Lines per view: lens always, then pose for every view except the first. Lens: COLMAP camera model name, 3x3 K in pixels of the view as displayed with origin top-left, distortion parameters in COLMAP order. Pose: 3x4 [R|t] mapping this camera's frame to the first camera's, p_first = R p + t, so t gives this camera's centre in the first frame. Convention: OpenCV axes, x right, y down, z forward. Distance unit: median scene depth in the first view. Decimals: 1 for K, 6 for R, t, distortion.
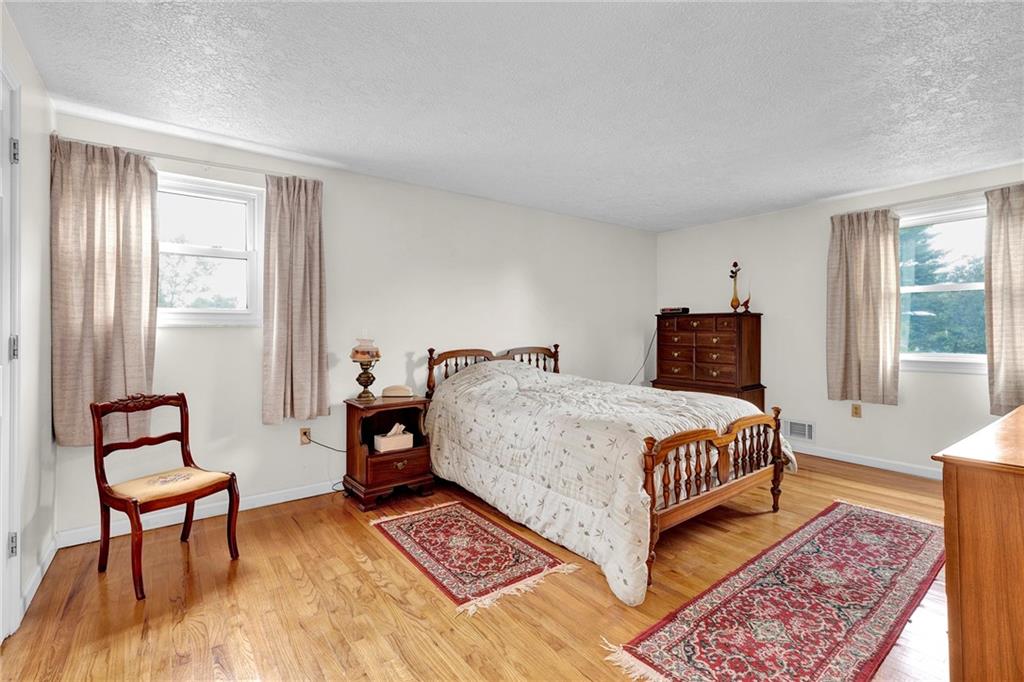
lens RADIAL K [[460.4, 0, 522.4], [0, 460.4, 319.6], [0, 0, 1]] dist [0.000297, 0.000252]
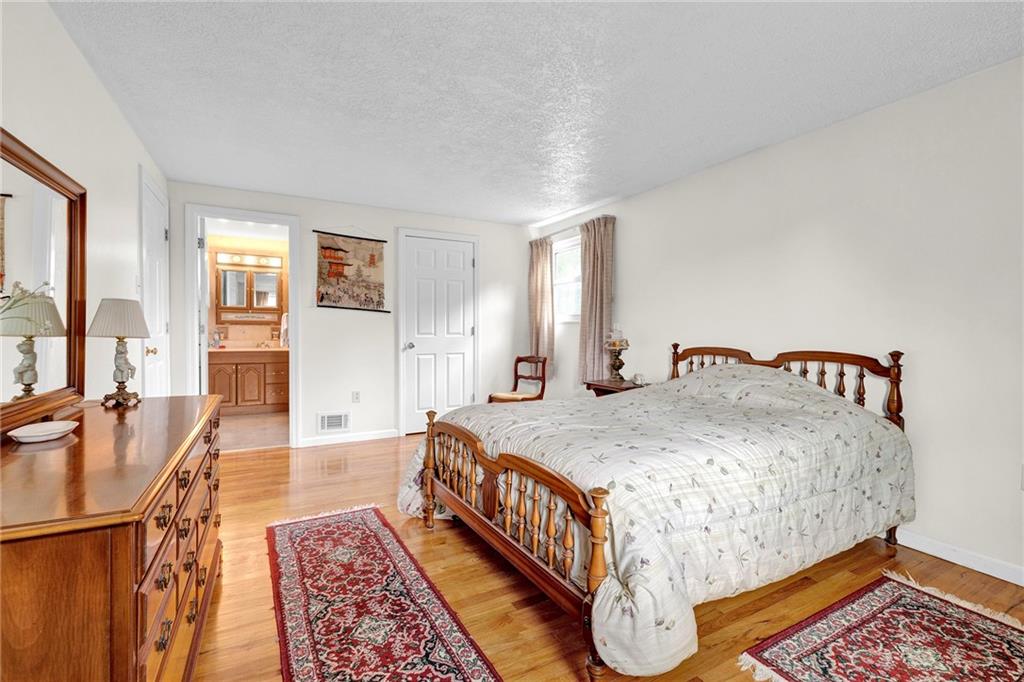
lens RADIAL K [[460.4, 0, 513.4], [0, 460.4, 338.7], [0, 0, 1]] dist [0.000297, 0.000252]
pose [[-0.154933, 0.030879, -0.987442, 1.333318], [0.024220, 0.999330, 0.027450, 0.027550], [0.987628, -0.019663, -0.155577, 1.302239]]
